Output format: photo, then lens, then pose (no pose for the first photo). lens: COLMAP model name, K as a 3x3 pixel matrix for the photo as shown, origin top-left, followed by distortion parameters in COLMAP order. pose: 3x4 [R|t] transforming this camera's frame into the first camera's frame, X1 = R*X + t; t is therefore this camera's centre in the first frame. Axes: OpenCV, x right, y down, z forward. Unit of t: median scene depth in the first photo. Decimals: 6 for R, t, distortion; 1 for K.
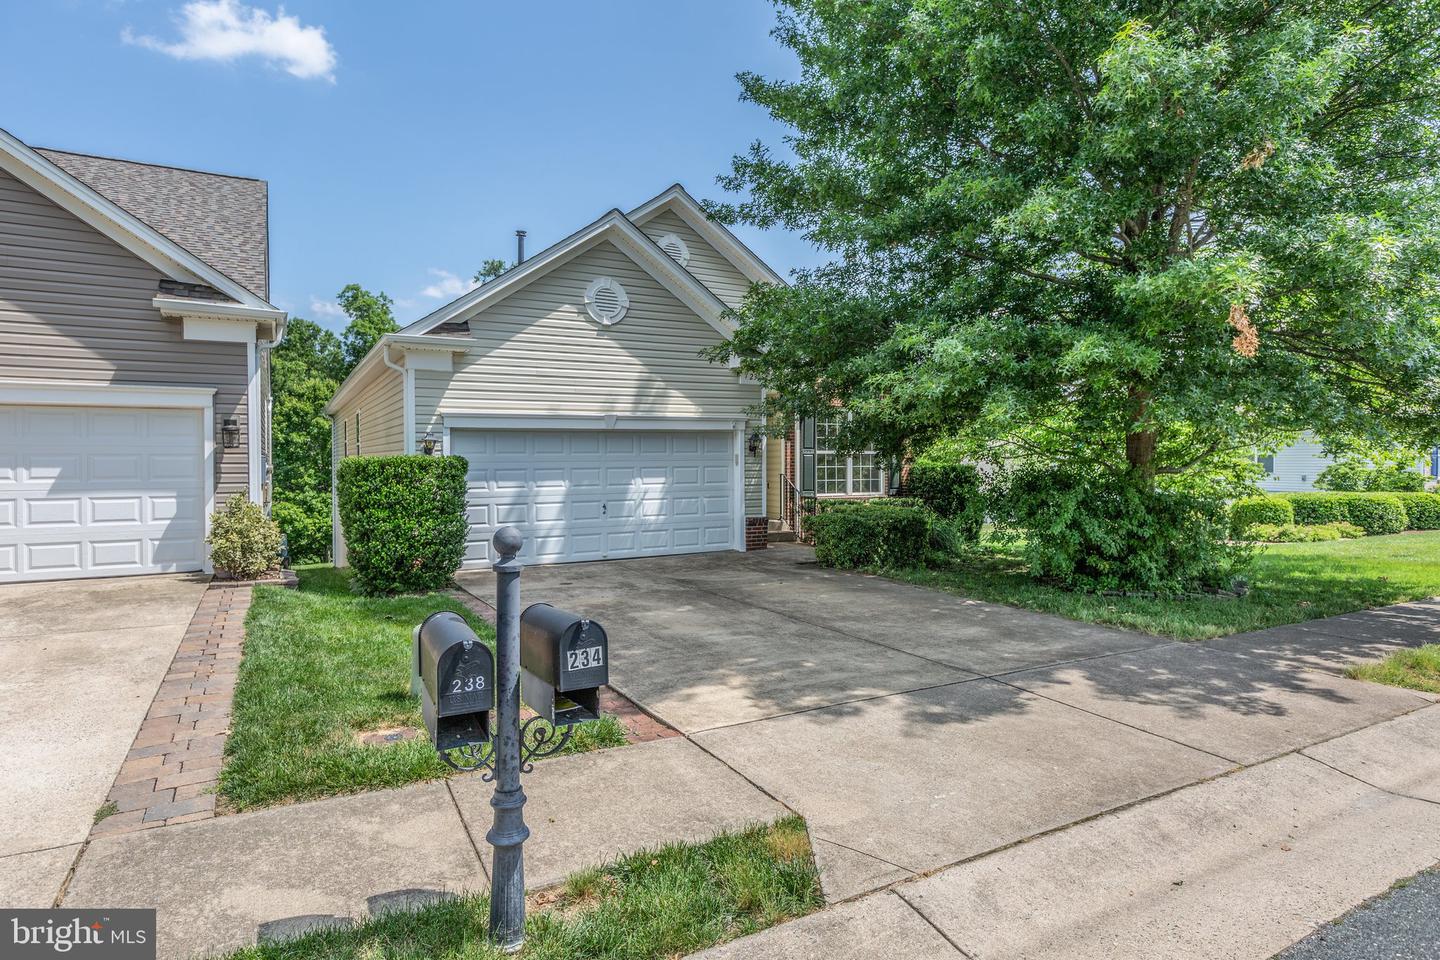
lens RADIAL K [[812.4, 0, 687.6], [0, 812.4, 491.0], [0, 0, 1]] dist [0.001616, -0.003836]
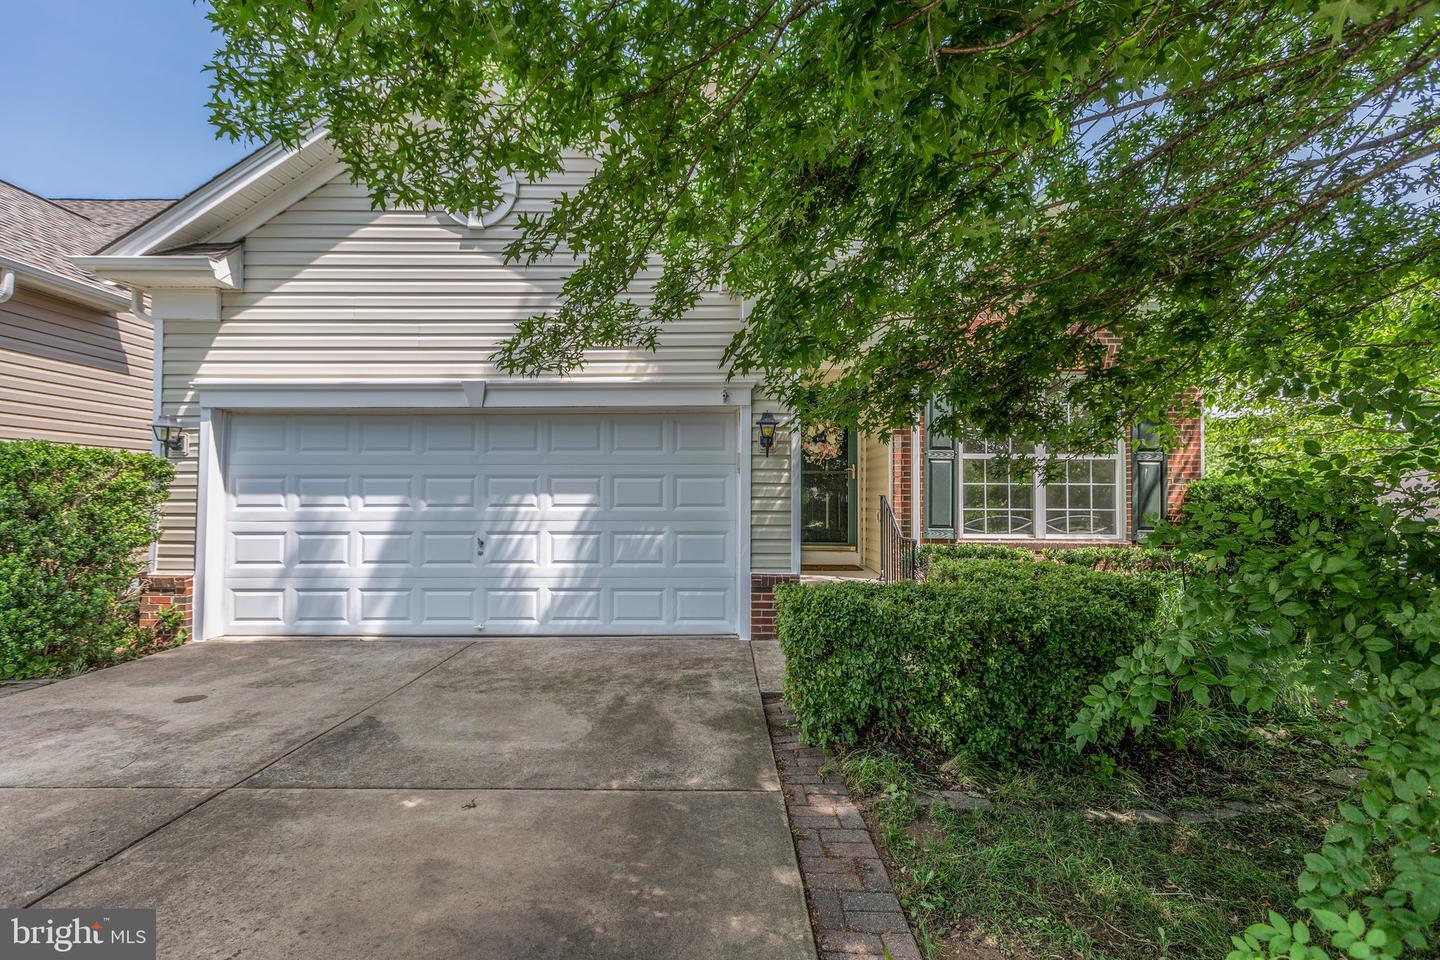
lens RADIAL K [[658.0, 0, 705.0], [0, 658.0, 488.1], [0, 0, 1]] dist [0.005771, 0.000042]
pose [[0.885589, 0.000518, -0.464470, 0.285393], [-0.026420, 0.998436, -0.049261, -0.000854], [0.463718, 0.055896, 0.884218, 0.727273]]
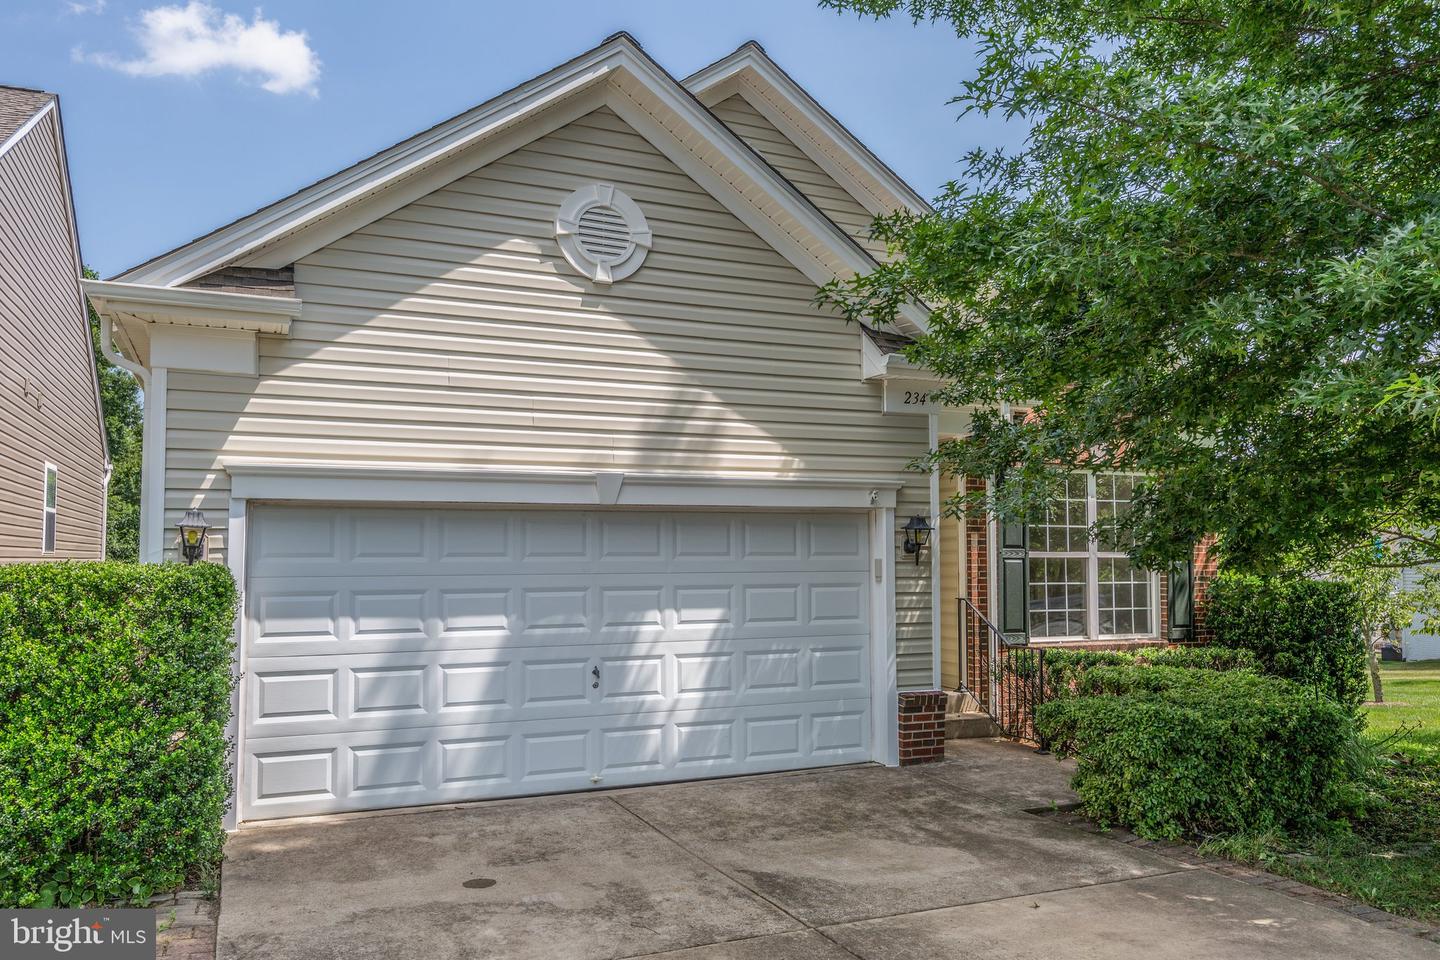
lens RADIAL K [[1066.4, 0, 666.6], [0, 1066.4, 524.2], [0, 0, 1]] dist [0.006859, -0.010918]
pose [[0.996688, -0.000176, -0.081317, -0.014335], [-0.005802, 0.997294, -0.073283, -0.022623], [0.081110, 0.073512, 0.993991, 0.436359]]
